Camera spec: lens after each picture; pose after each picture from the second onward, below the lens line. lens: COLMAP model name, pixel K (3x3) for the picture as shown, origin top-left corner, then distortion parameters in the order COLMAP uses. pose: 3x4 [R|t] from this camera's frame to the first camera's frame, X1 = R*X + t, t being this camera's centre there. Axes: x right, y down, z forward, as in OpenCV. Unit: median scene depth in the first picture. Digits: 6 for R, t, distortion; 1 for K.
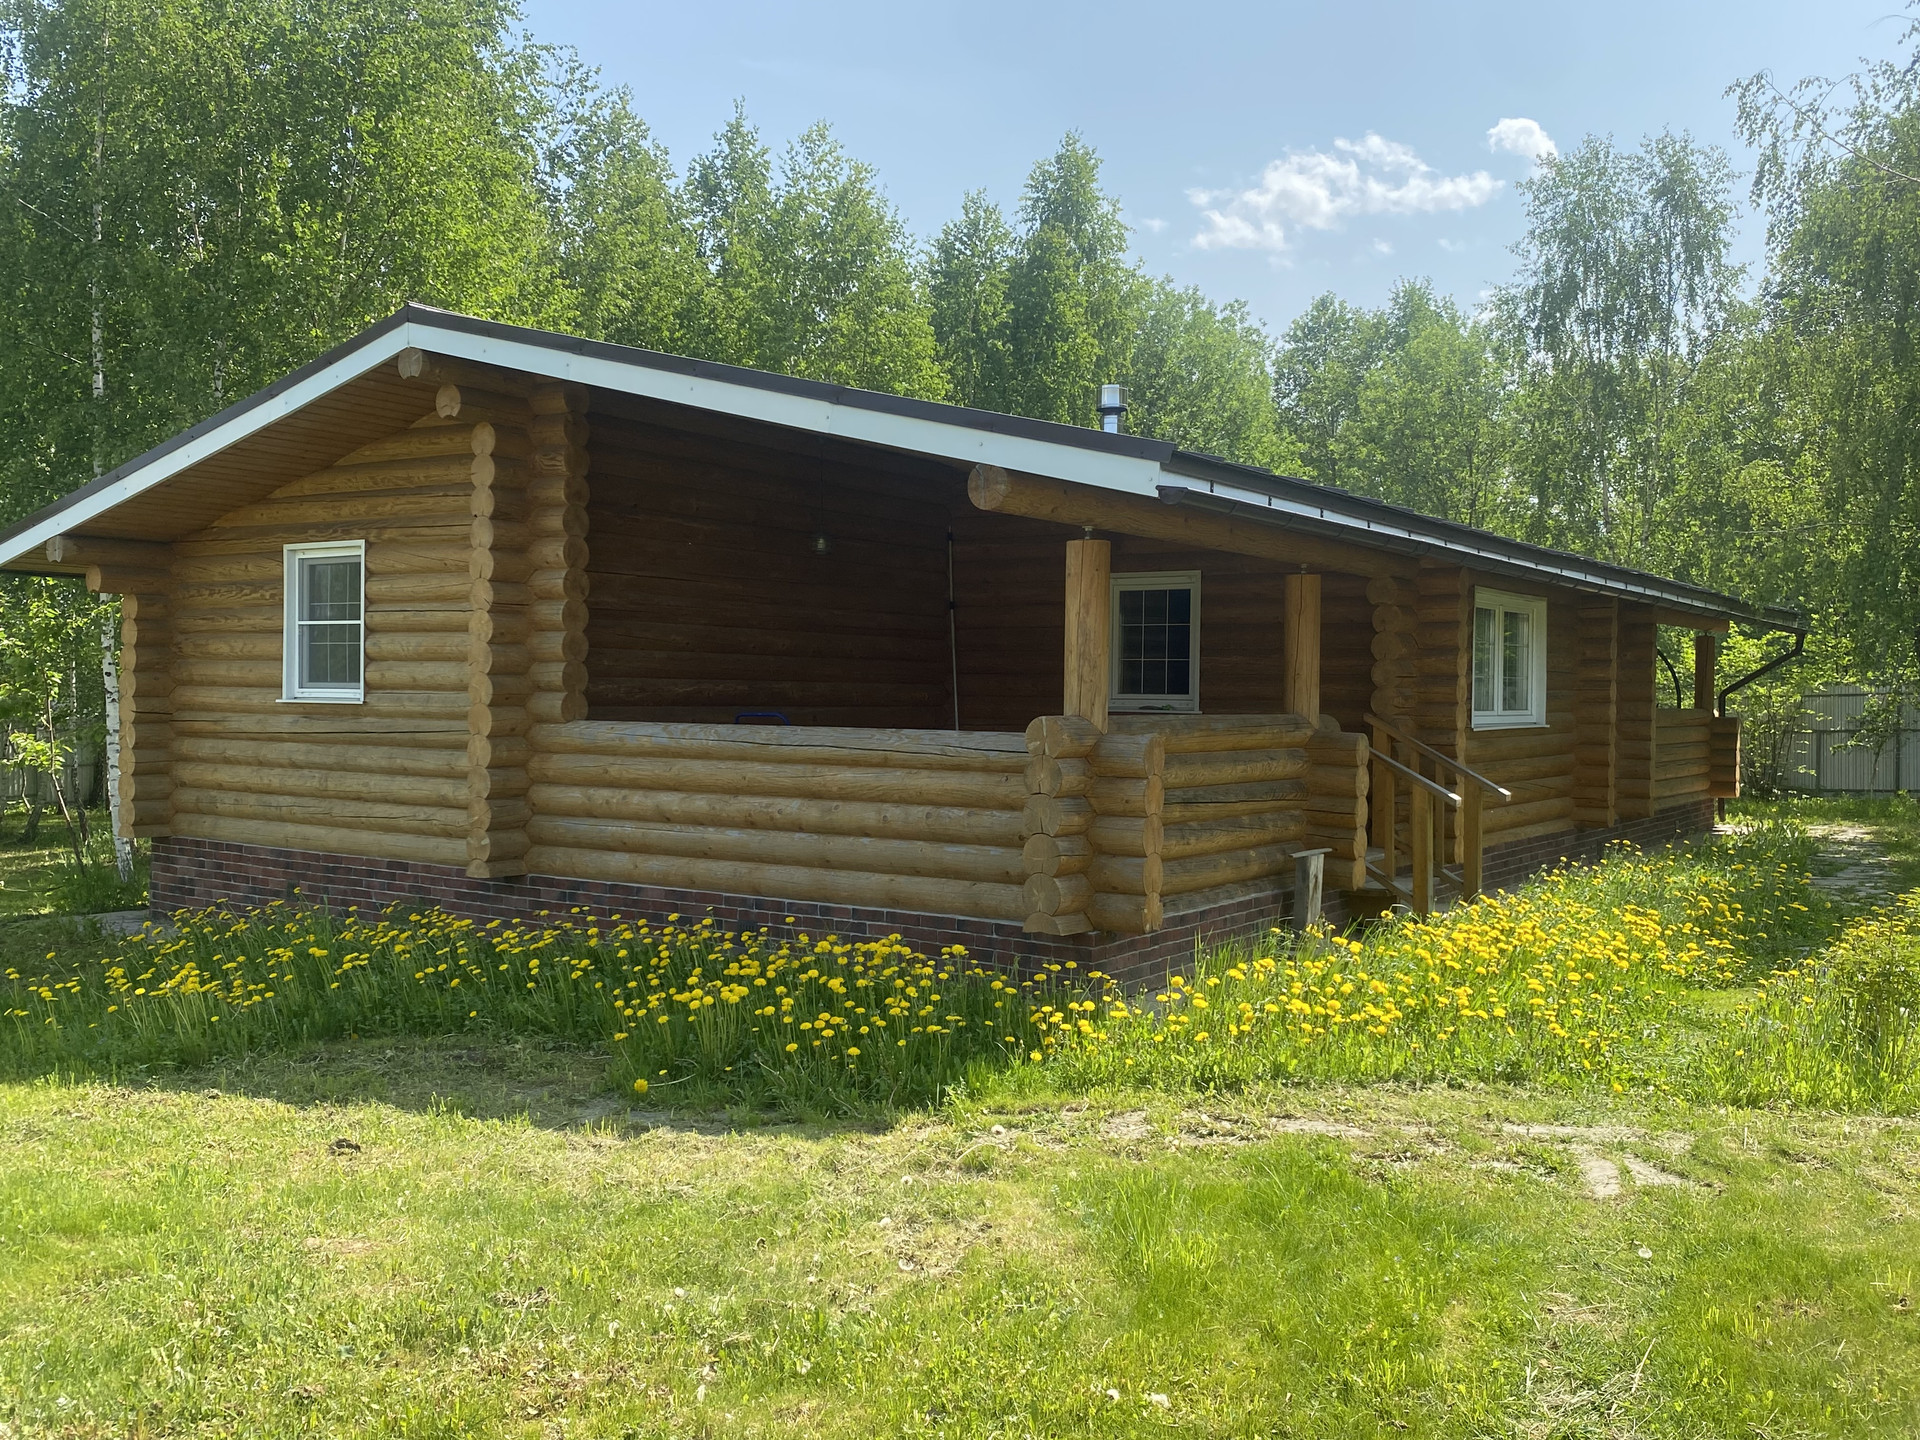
lens RADIAL K [[1752.2, 0, 960.0], [0, 1752.2, 720.0], [0, 0, 1]] dist [-0.006006, -0.021944]
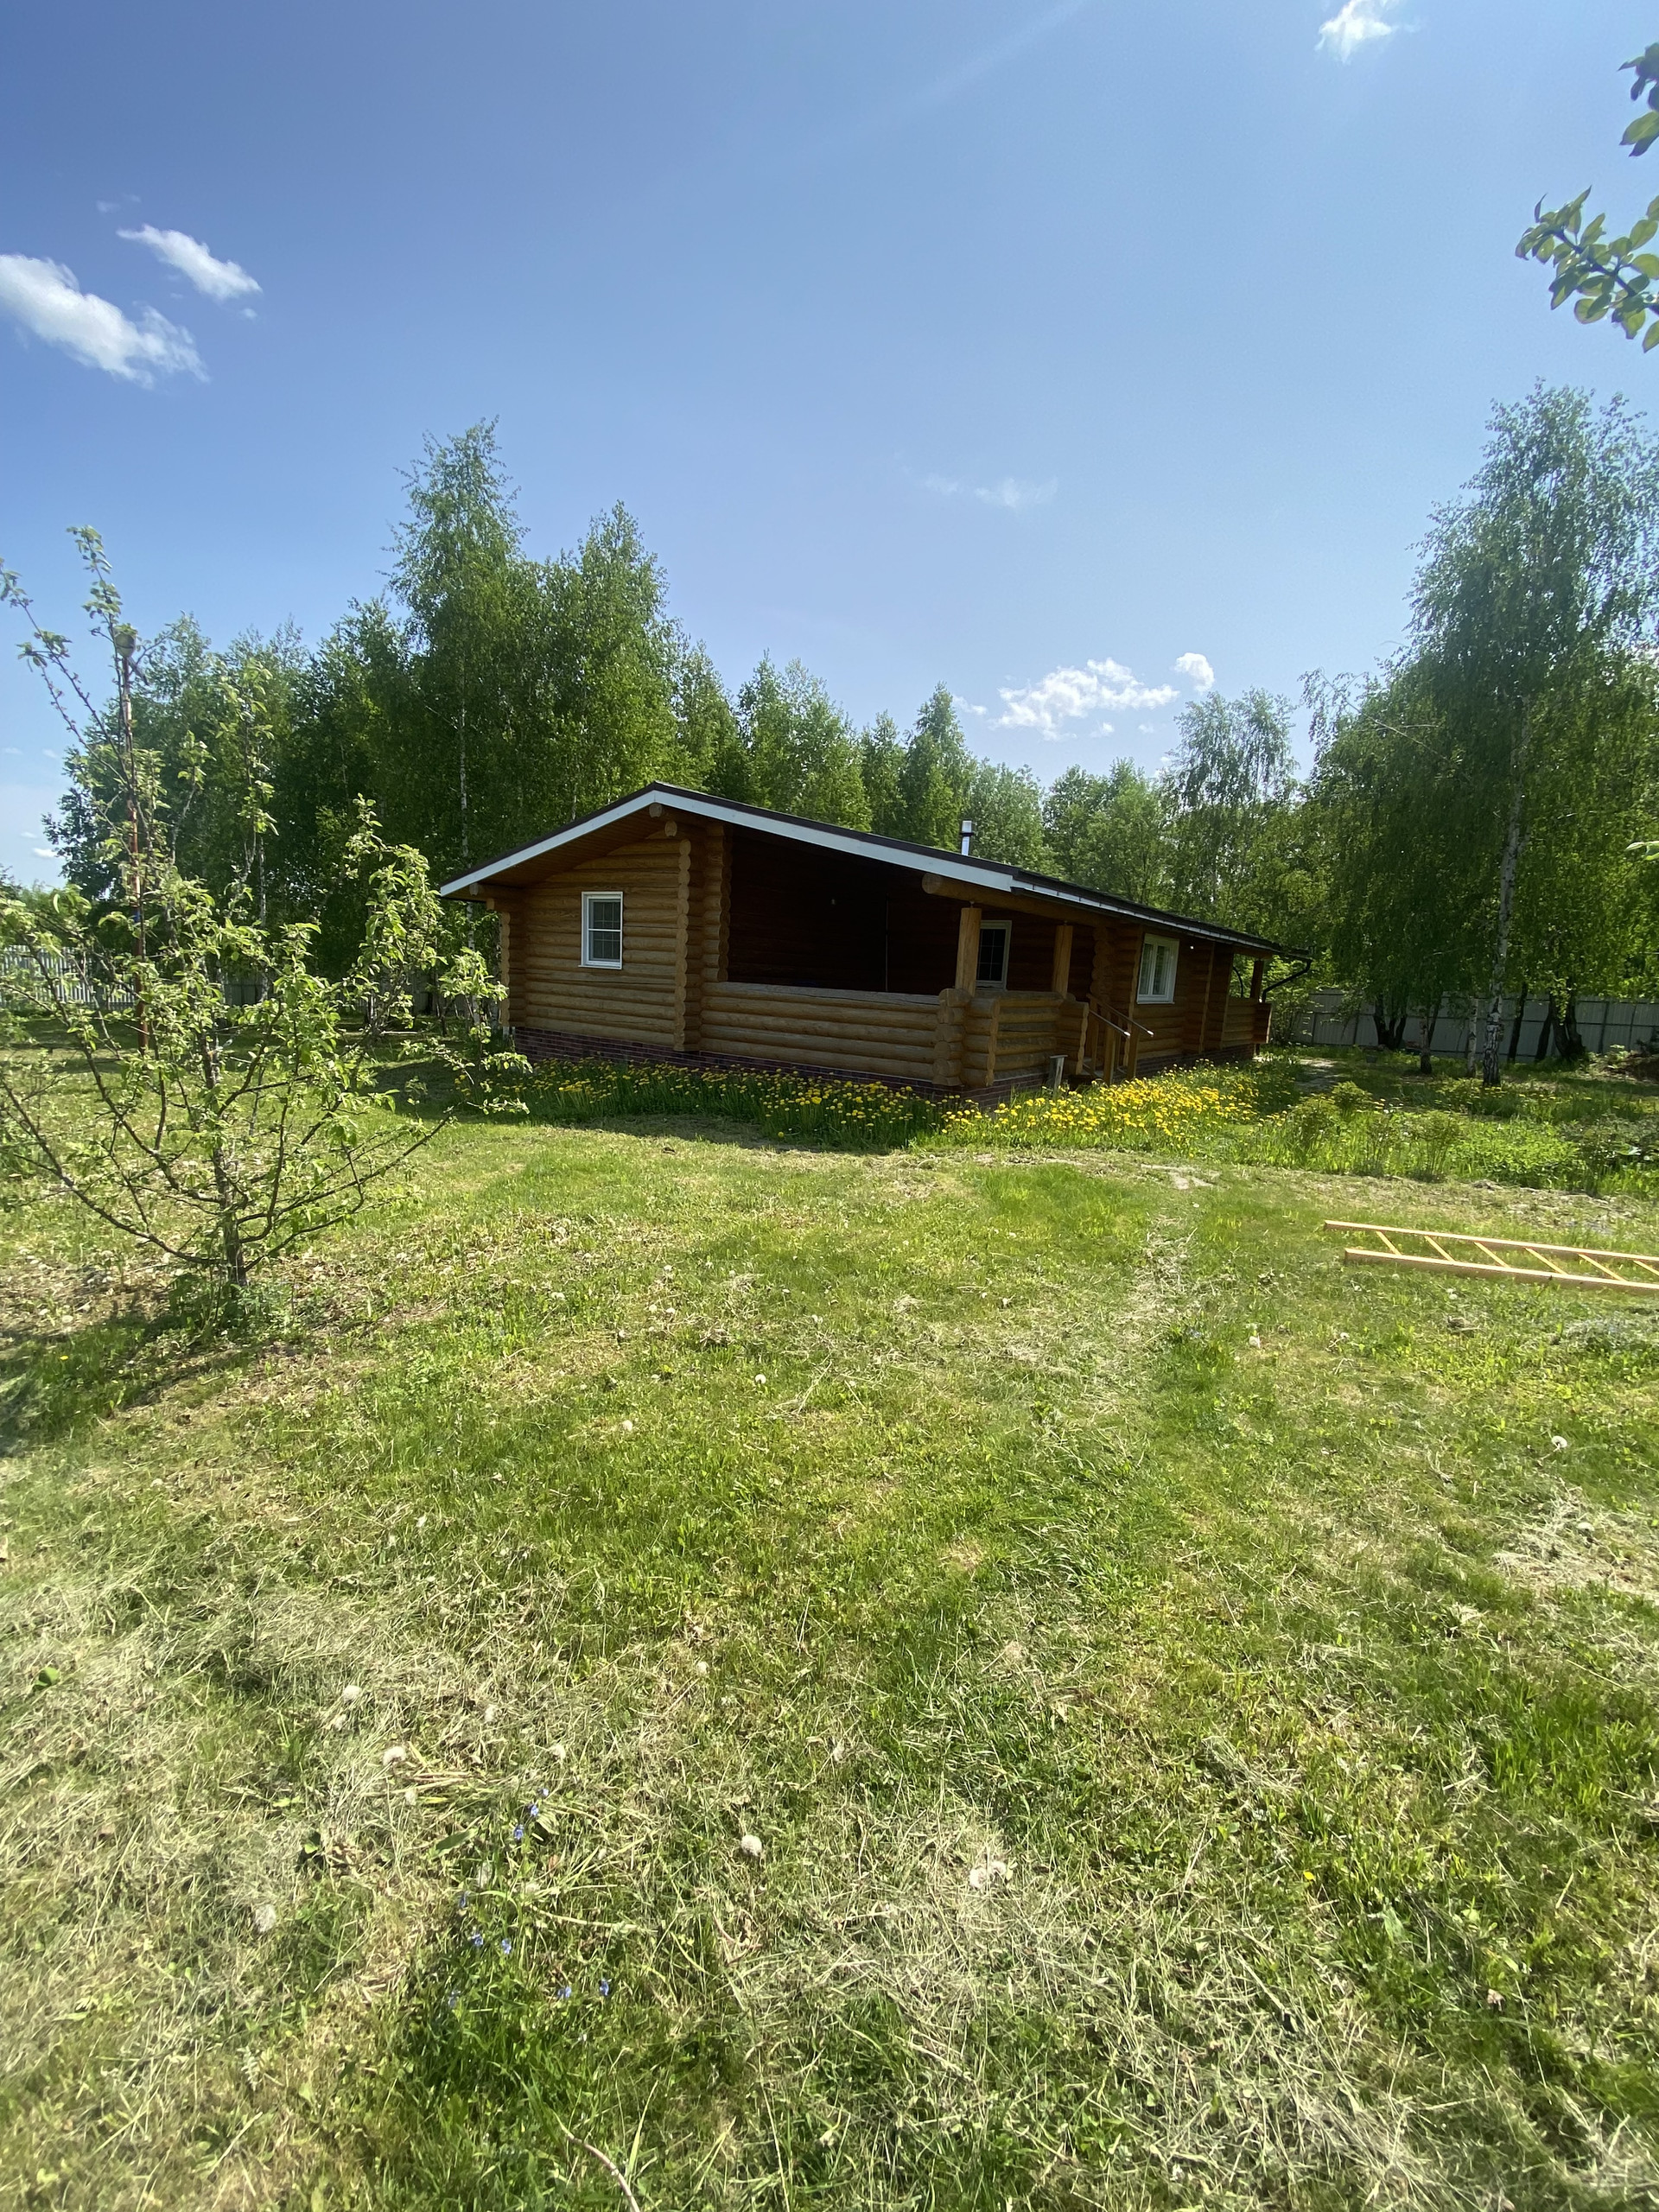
lens RADIAL K [[907.1, 0, 830.1], [0, 907.1, 1106.9], [0, 0, 1]] dist [0.024152, -0.022527]
pose [[0.998577, 0.044766, -0.028972, -0.047470], [-0.040684, 0.990843, 0.128744, 0.004494], [0.034470, -0.127382, 0.991255, -0.137536]]
